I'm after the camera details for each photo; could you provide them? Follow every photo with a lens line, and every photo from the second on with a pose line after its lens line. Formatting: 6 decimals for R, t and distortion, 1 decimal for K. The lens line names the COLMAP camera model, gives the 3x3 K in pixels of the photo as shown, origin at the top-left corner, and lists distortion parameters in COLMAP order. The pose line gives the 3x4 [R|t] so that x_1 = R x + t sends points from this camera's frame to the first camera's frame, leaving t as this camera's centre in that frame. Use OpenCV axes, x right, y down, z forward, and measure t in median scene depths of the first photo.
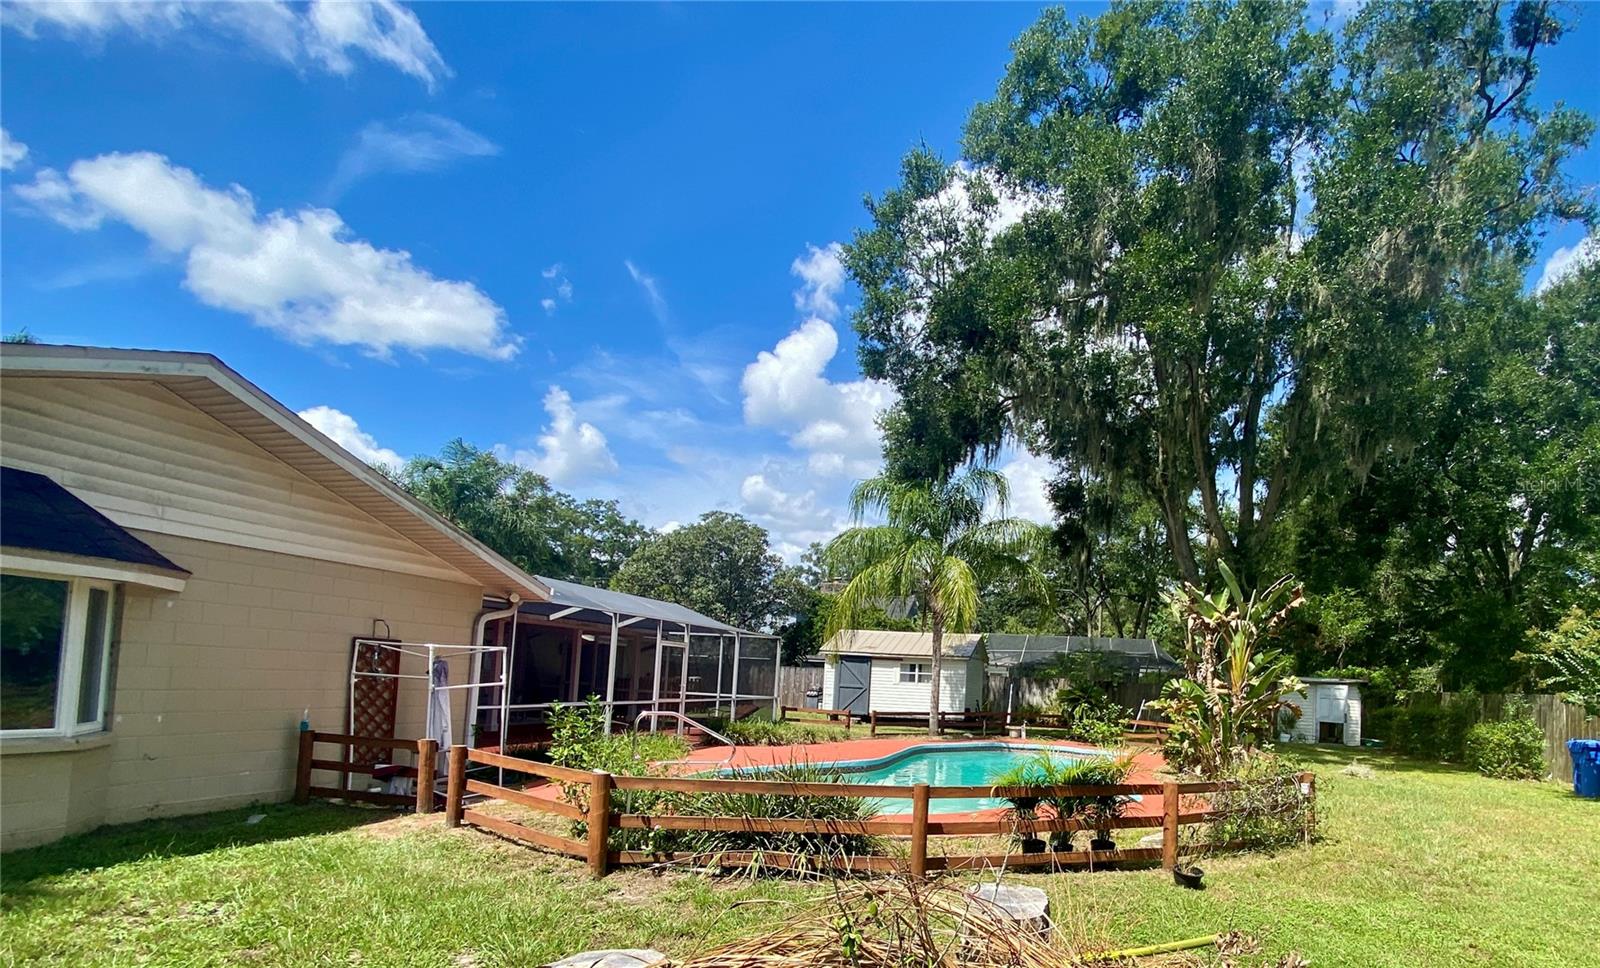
lens RADIAL K [[811.1, 0, 894.5], [0, 811.1, 631.4], [0, 0, 1]] dist [0.024340, -0.023720]
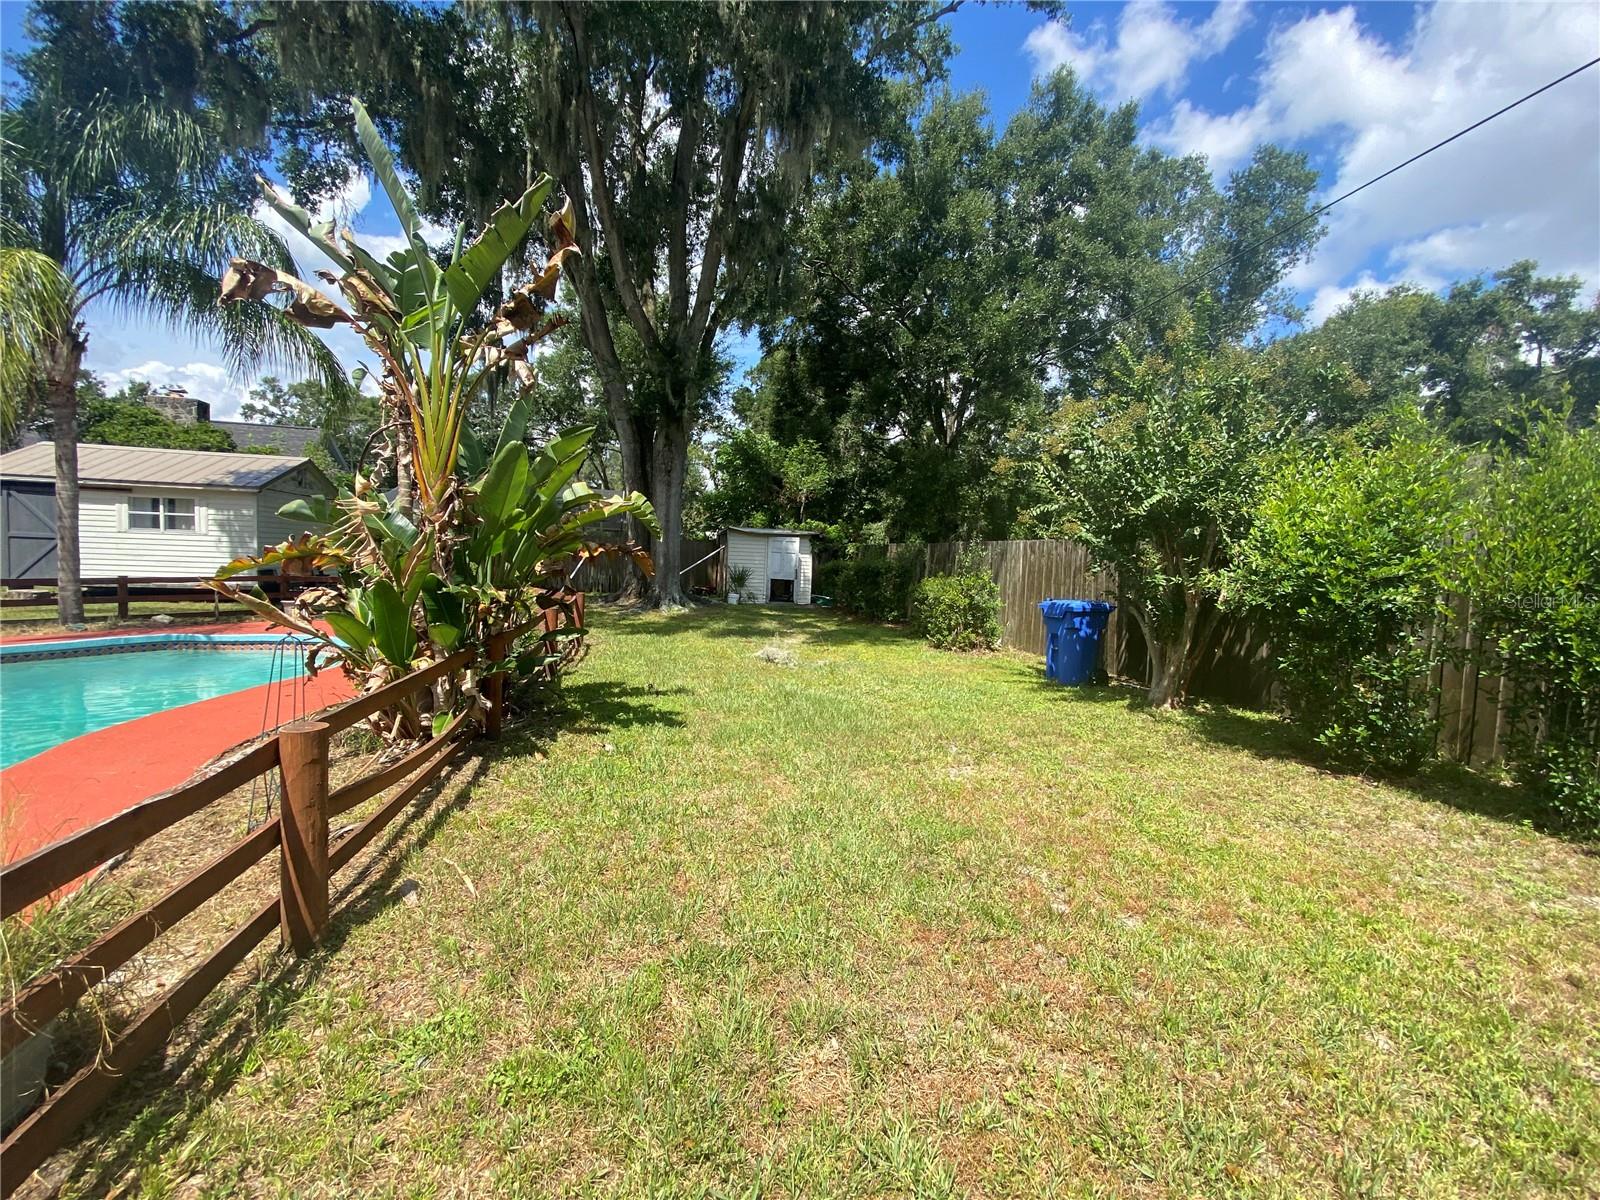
lens RADIAL K [[649.6, 0, 787.2], [0, 649.6, 596.4], [0, 0, 1]] dist [0.024126, -0.020090]
pose [[0.905119, -0.031933, 0.423957, 0.239195], [-0.025088, 0.991426, 0.128237, 0.038813], [-0.424417, -0.126706, 0.896558, 0.361028]]
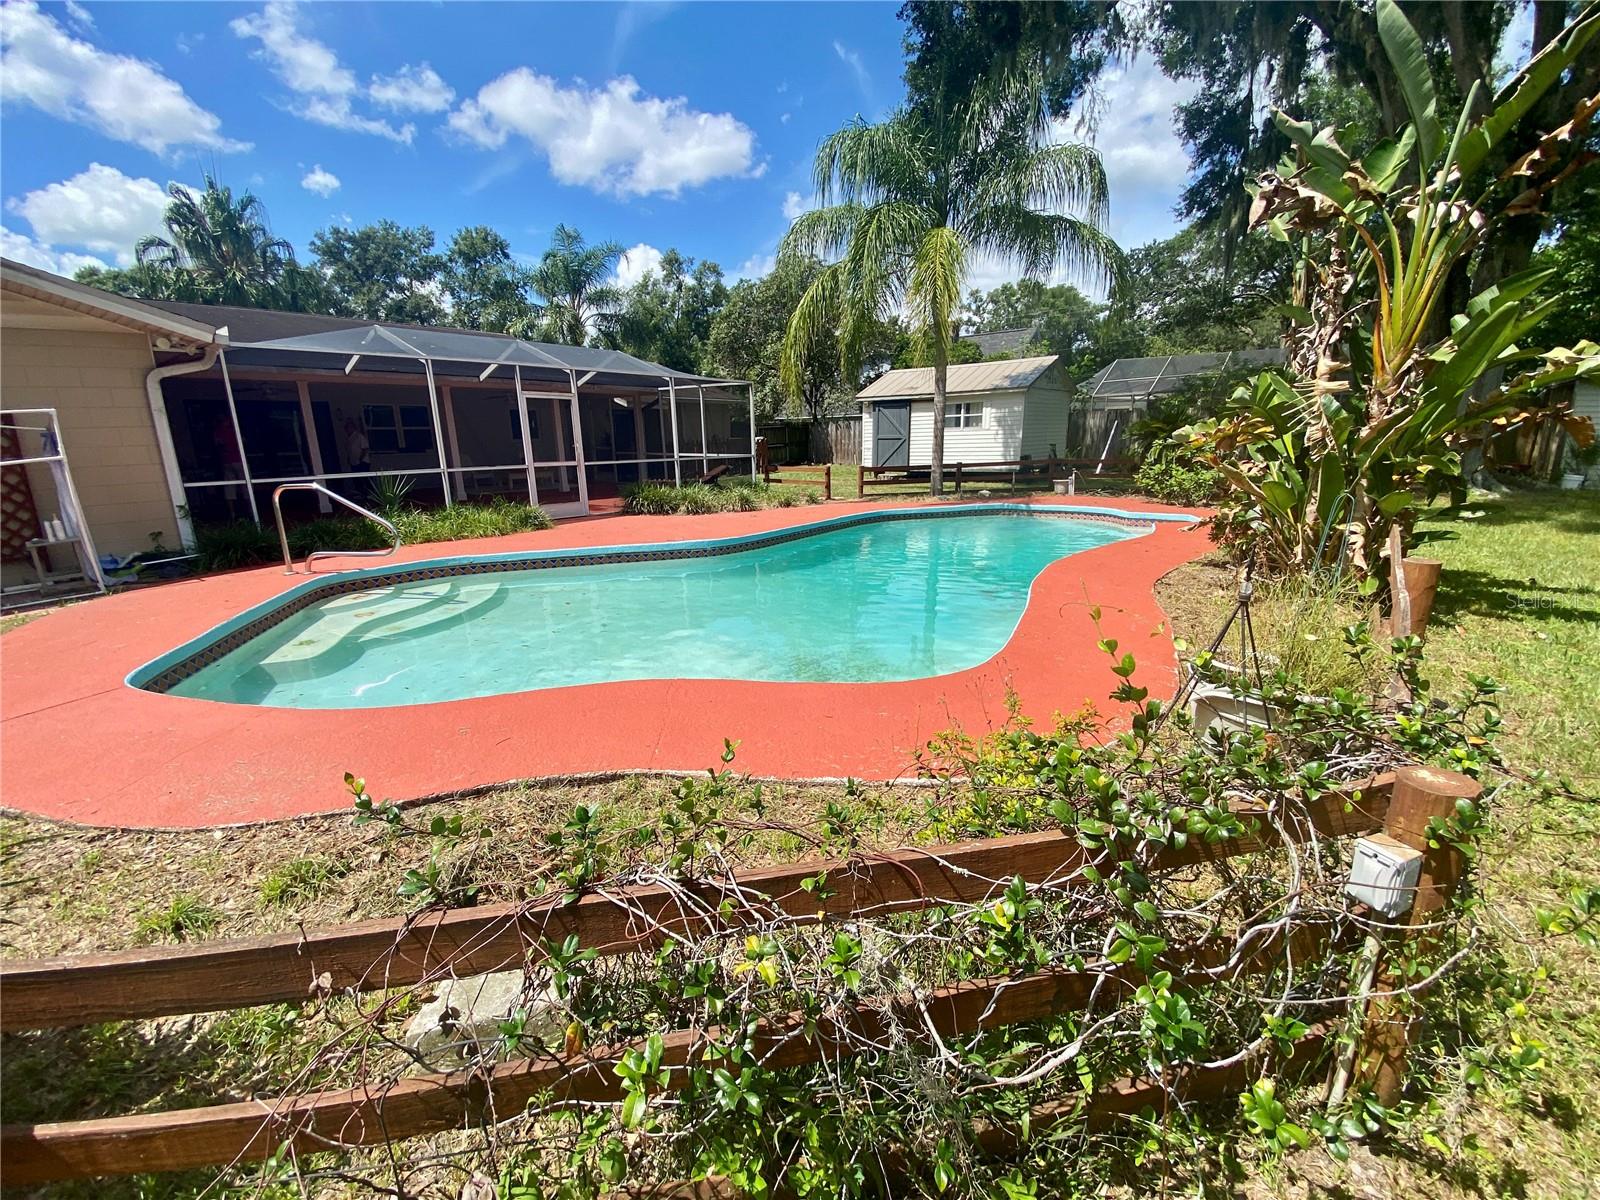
lens RADIAL K [[649.6, 0, 787.2], [0, 649.6, 596.4], [0, 0, 1]] dist [0.024126, -0.020090]
pose [[0.896130, 0.046082, -0.441393, 0.168950], [0.083811, 0.959124, 0.270289, 0.034735], [0.435807, -0.279208, 0.855638, 0.316698]]
